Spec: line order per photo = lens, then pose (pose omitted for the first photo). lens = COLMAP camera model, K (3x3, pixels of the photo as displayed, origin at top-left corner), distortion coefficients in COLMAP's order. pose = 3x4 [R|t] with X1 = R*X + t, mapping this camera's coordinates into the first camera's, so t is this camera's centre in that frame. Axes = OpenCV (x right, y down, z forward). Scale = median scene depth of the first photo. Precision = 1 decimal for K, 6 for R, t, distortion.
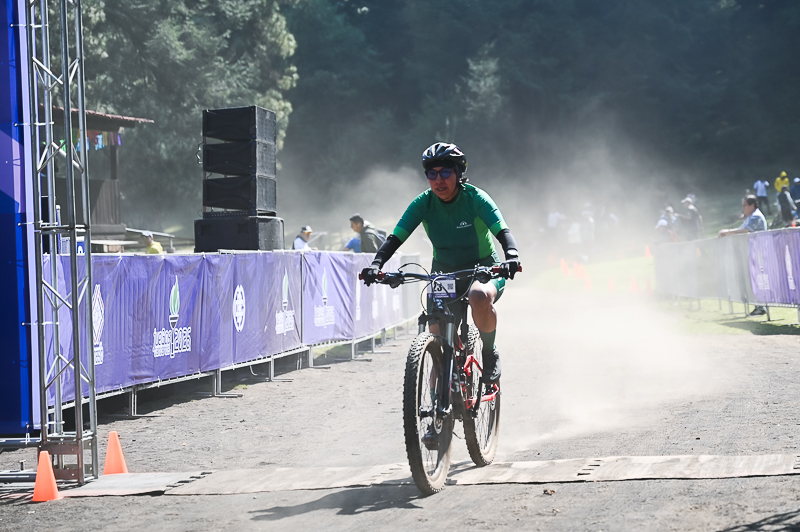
lens RADIAL K [[2136.3, 0, 474.8], [0, 2136.3, 224.4], [0, 0, 1]] dist [0.031453, 0.000000]
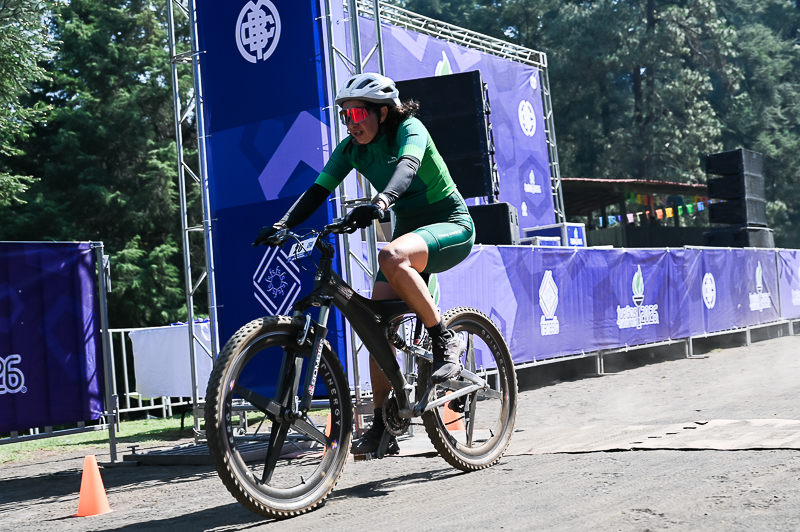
lens RADIAL K [[1228.7, 0, 446.3], [0, 1228.7, 221.5], [0, 0, 1]] dist [-0.021030, 0.000000]
pose [[0.914856, -0.065901, -0.398367, 0.050984], [0.052502, 0.997630, -0.044464, 0.024209], [0.400353, 0.019763, 0.916148, 0.266206]]
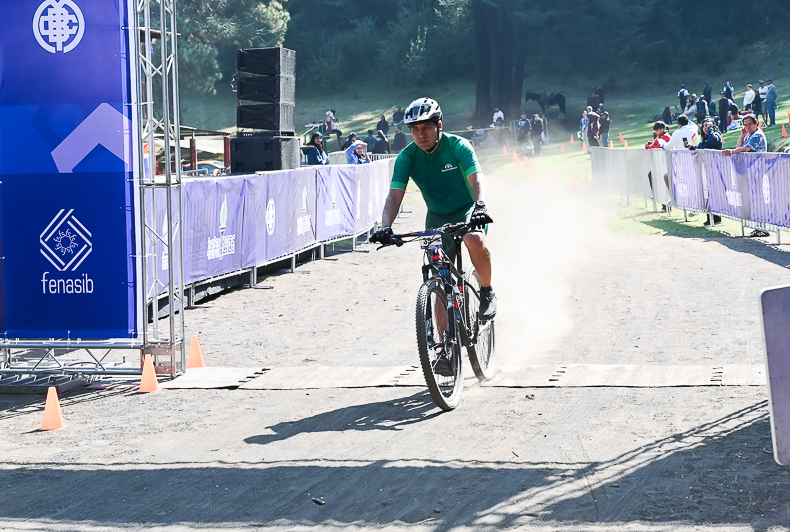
lens RADIAL K [[1777.9, 0, 451.1], [0, 1777.9, 227.0], [0, 0, 1]] dist [0.040448, 0.000000]
pose [[0.999781, 0.019307, 0.008020, -0.013050], [-0.019777, 0.997793, 0.063385, -0.026189], [-0.006778, -0.063530, 0.997957, -0.056394]]
